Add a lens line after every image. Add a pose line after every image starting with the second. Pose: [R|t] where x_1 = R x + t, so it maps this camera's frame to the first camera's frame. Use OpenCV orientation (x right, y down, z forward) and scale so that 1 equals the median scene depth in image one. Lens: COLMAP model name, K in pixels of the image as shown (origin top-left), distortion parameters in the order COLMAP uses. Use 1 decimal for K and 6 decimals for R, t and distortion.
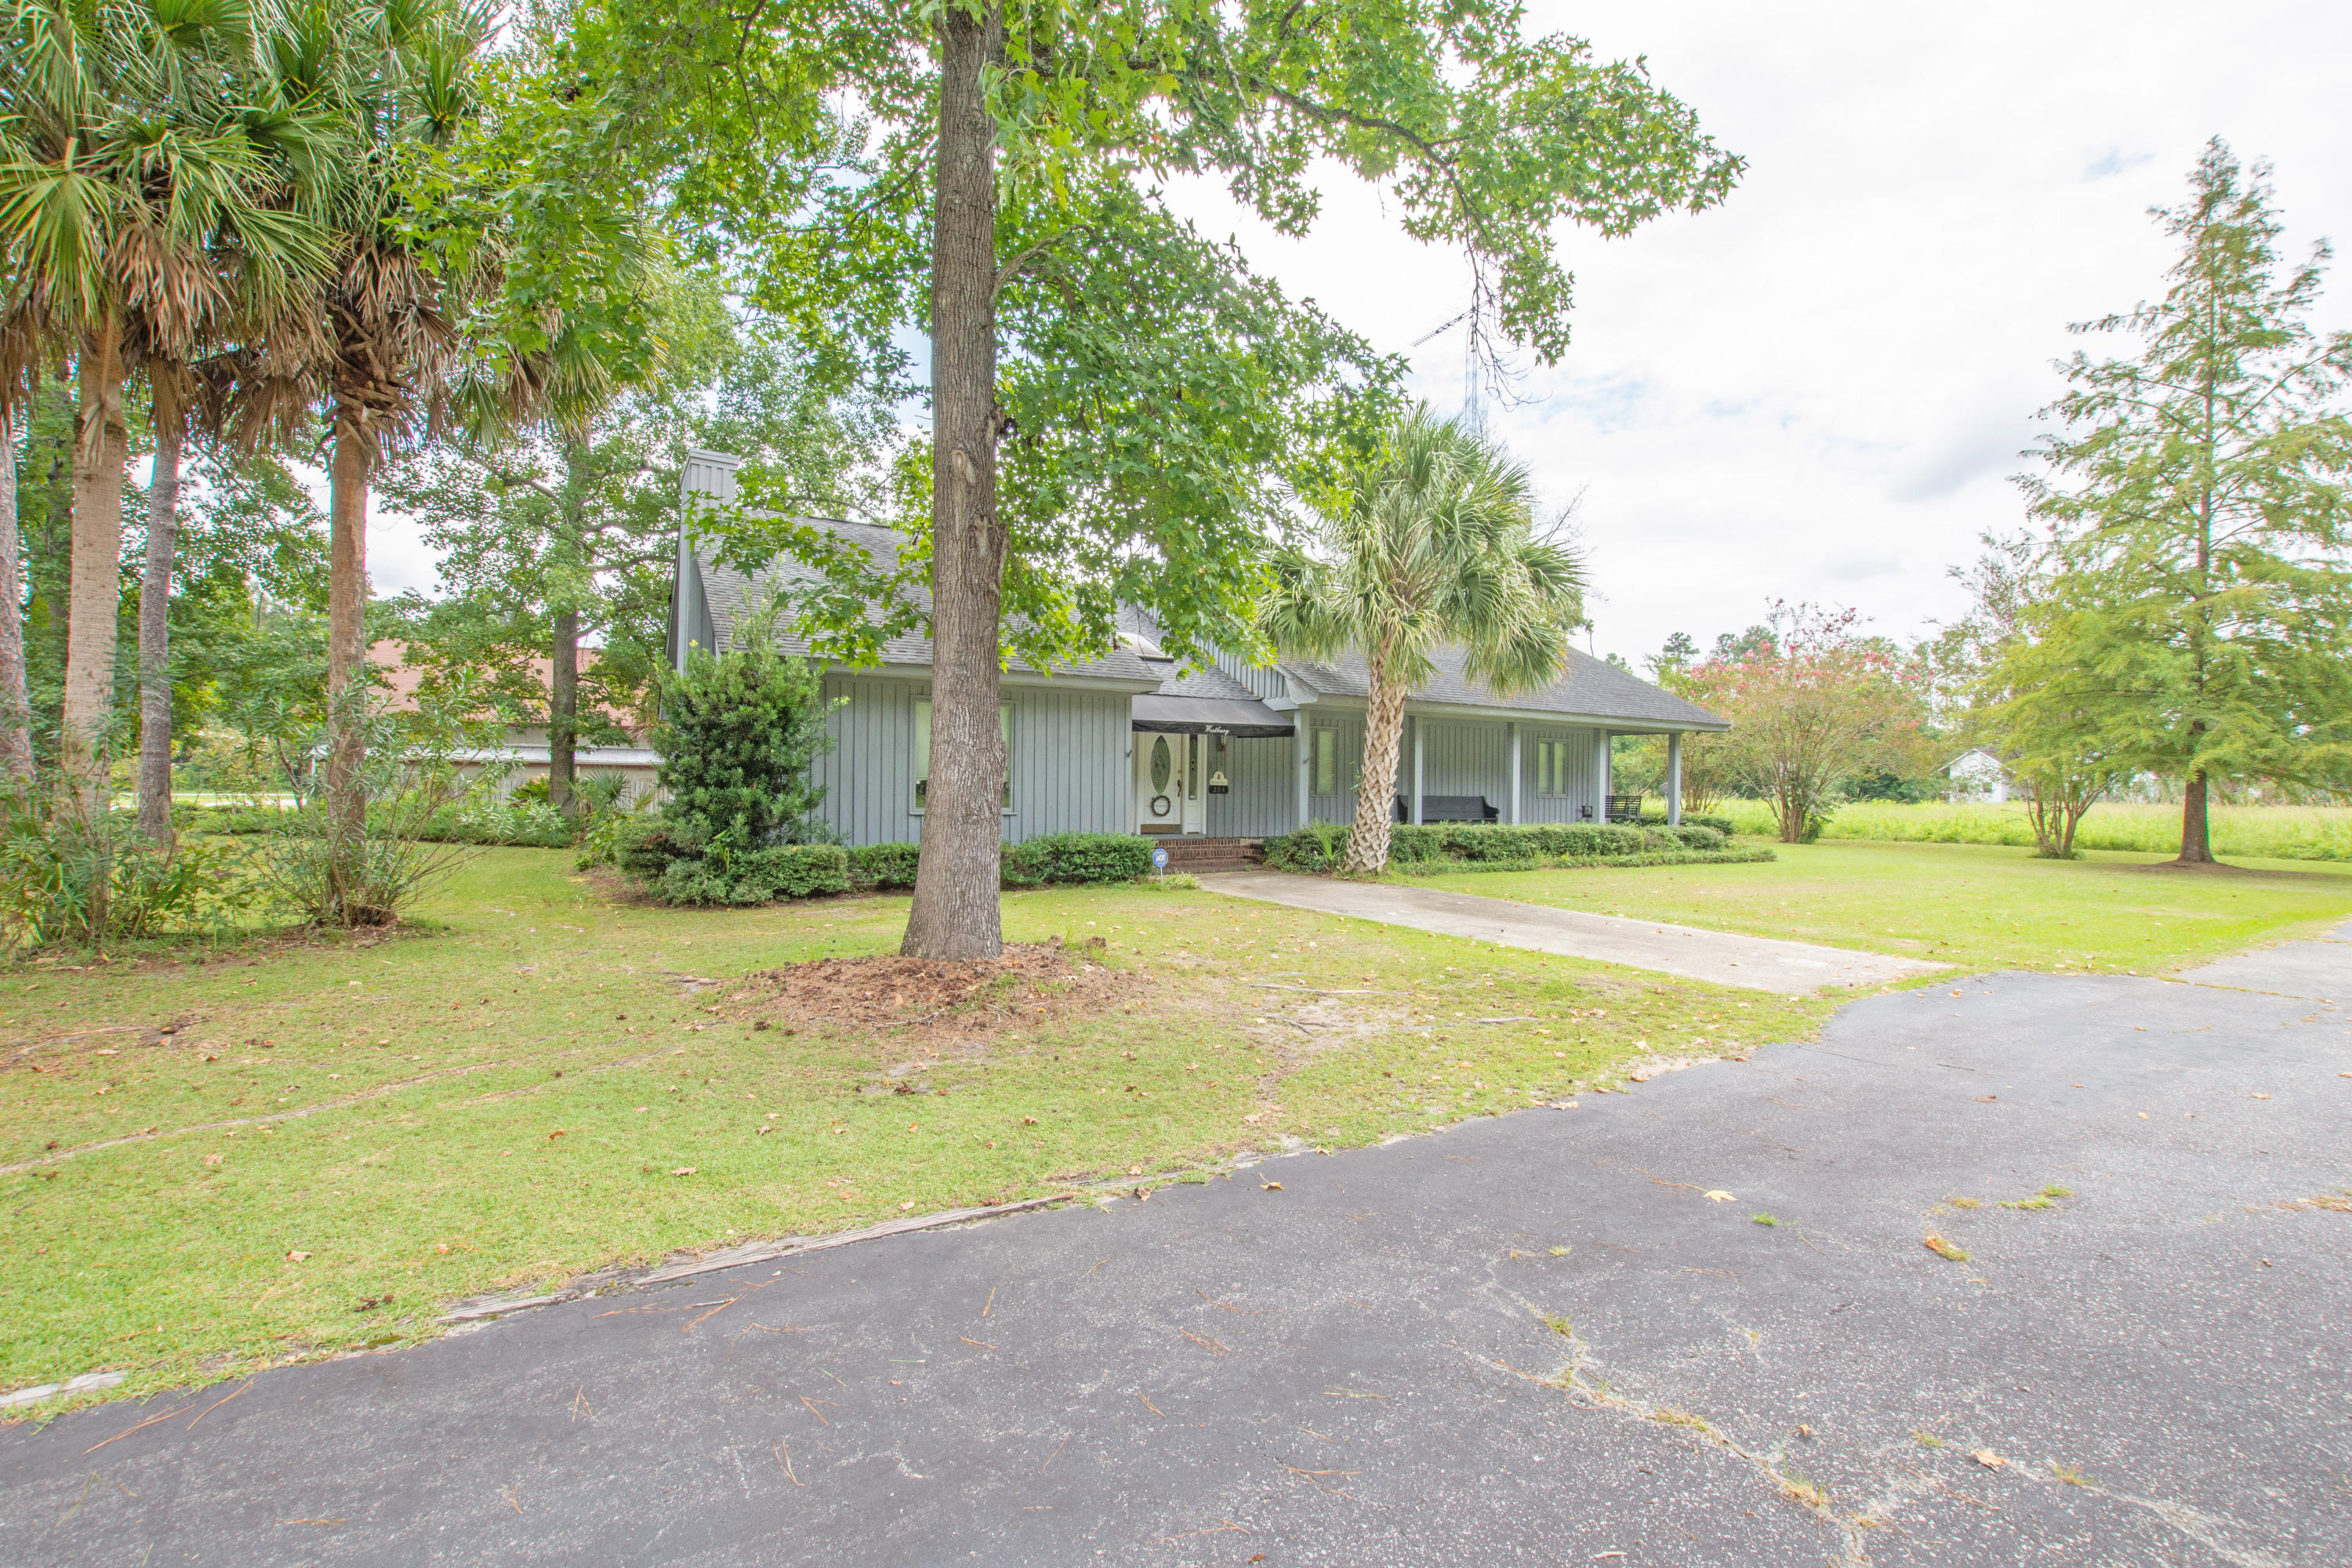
lens RADIAL K [[1042.3, 0, 1173.7], [0, 1042.3, 791.6], [0, 0, 1]] dist [-0.035442, 0.006622]
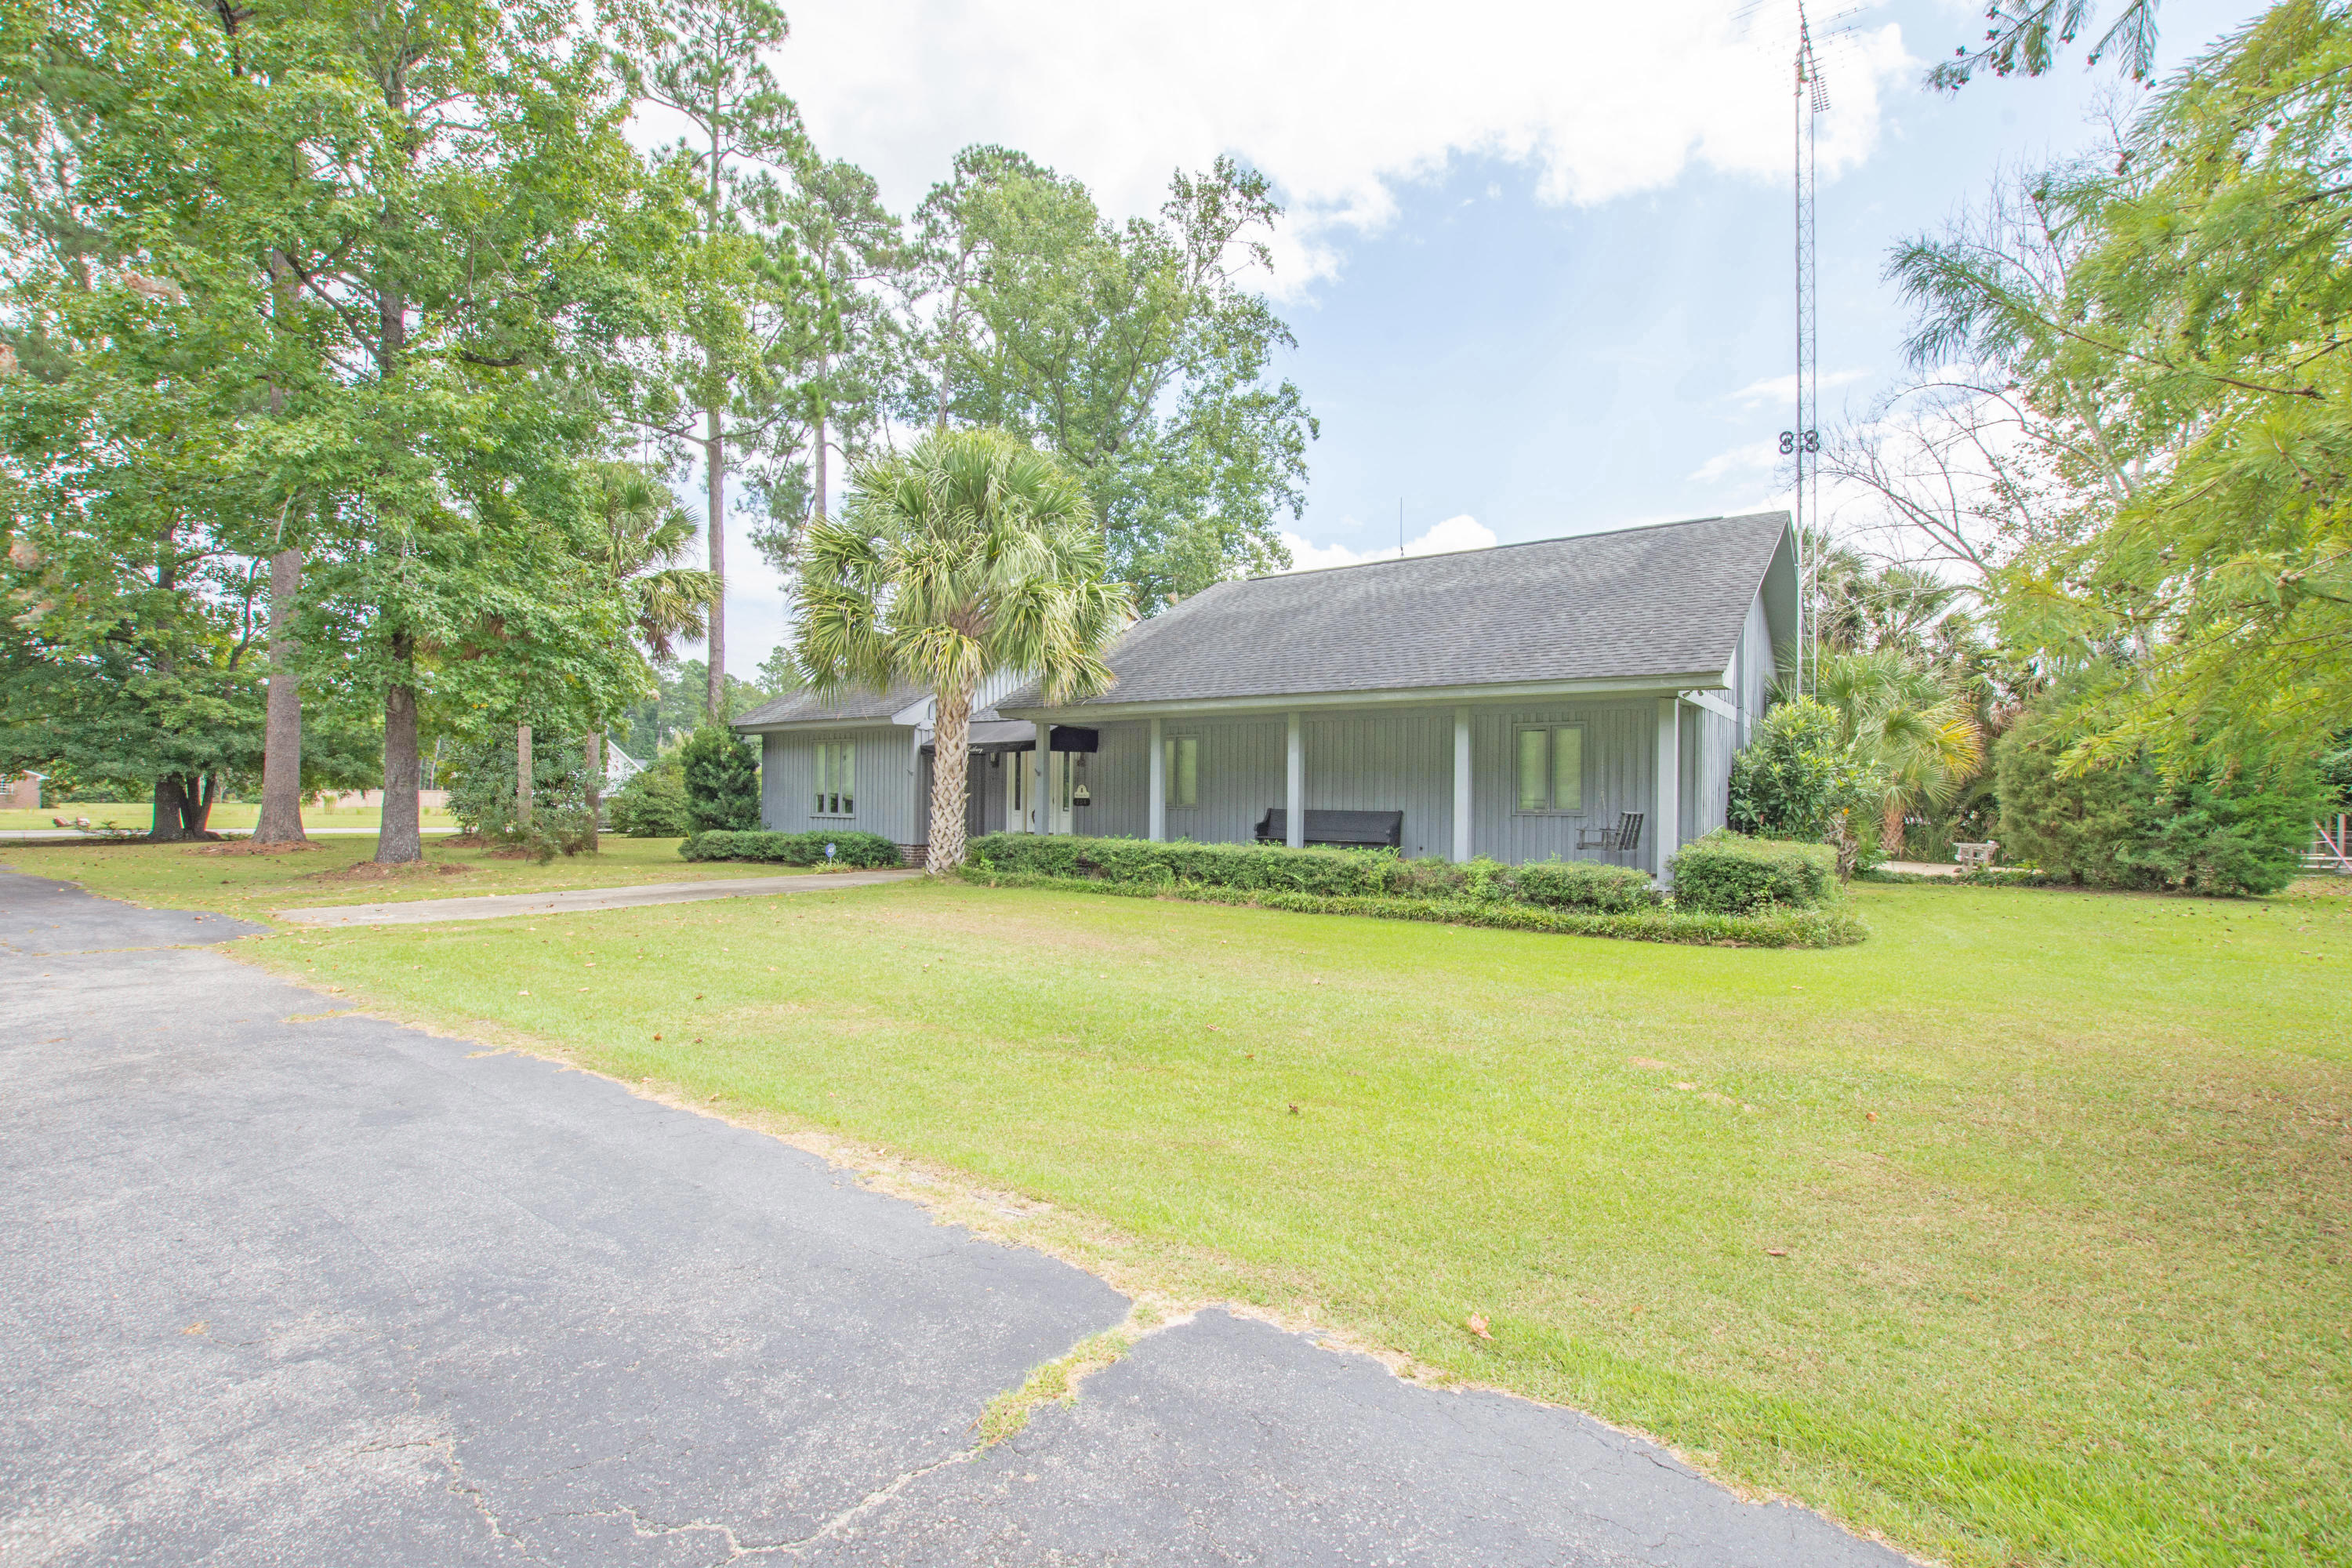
lens RADIAL K [[1042.3, 0, 1178.0], [0, 1042.3, 789.1], [0, 0, 1]] dist [-0.035442, 0.006622]
pose [[0.402250, -0.020832, -0.915293, 1.052656], [-0.012354, 0.999527, -0.028179, 0.013416], [0.915447, 0.022642, 0.401802, 0.665424]]
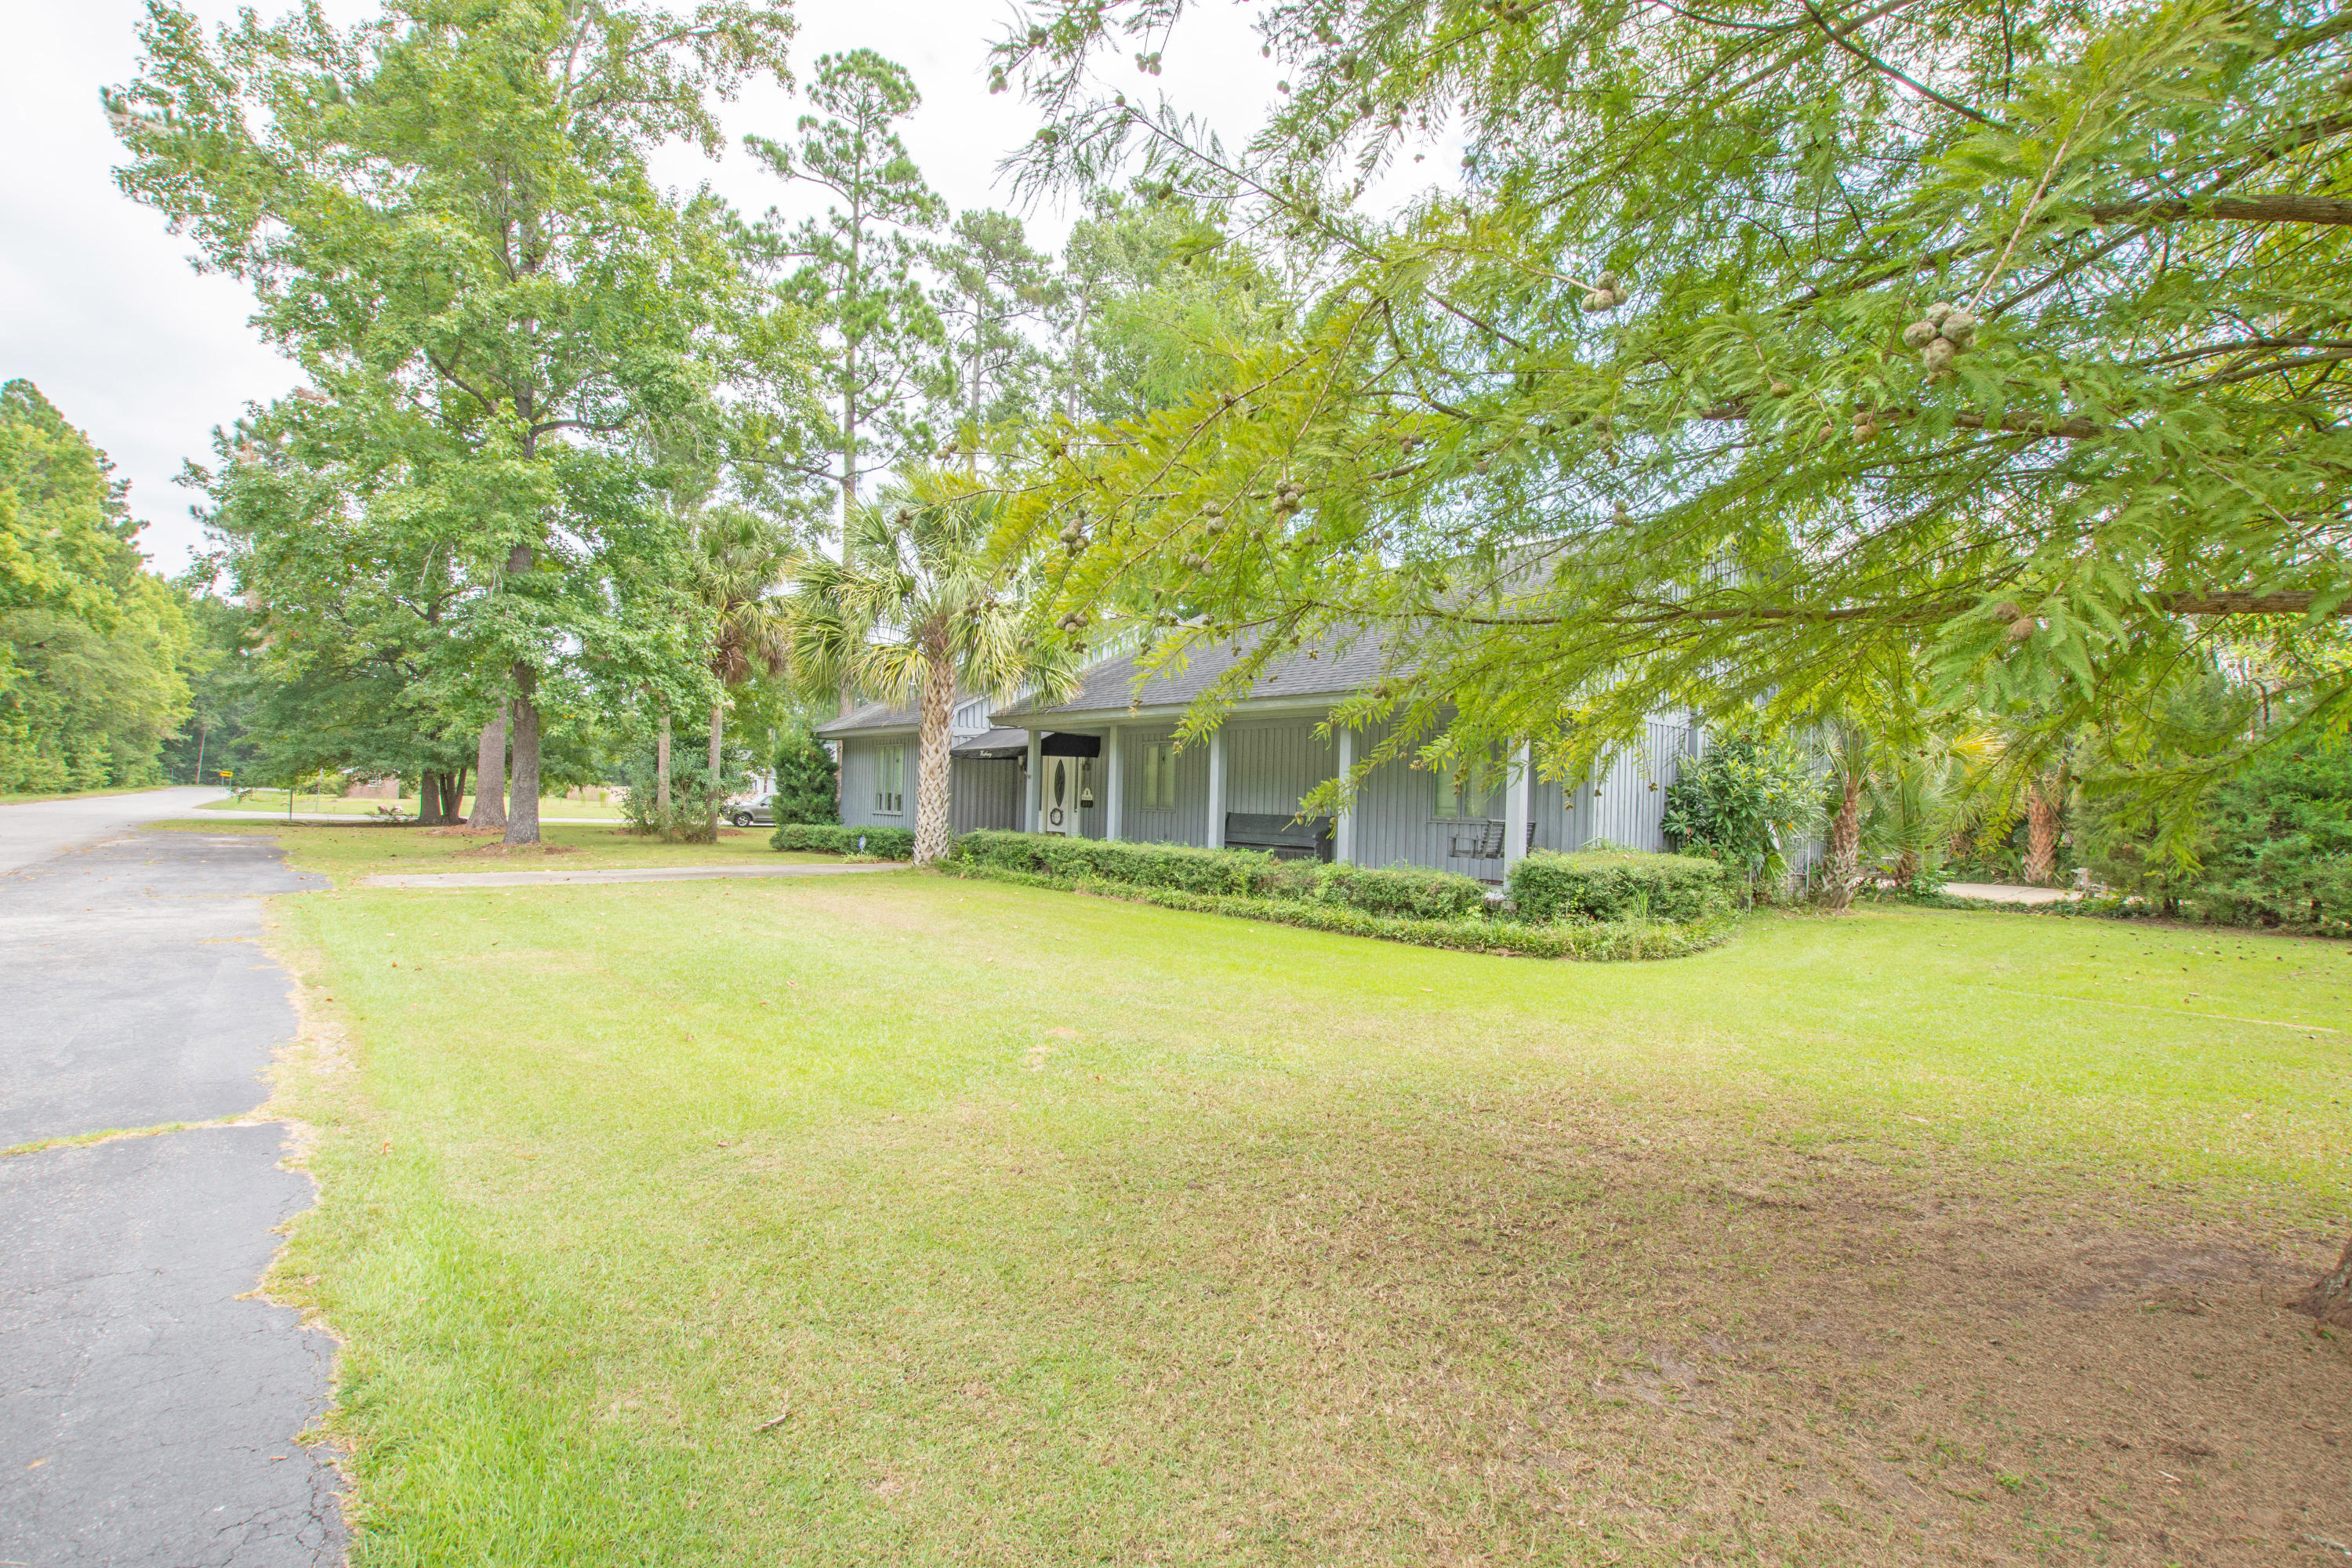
lens RADIAL K [[1042.3, 0, 1179.2], [0, 1042.3, 790.8], [0, 0, 1]] dist [-0.035442, 0.006622]
pose [[0.193425, -0.021228, -0.980885, 1.174549], [-0.032607, 0.999075, -0.028051, 0.012143], [0.980573, 0.037409, 0.192554, 0.883340]]
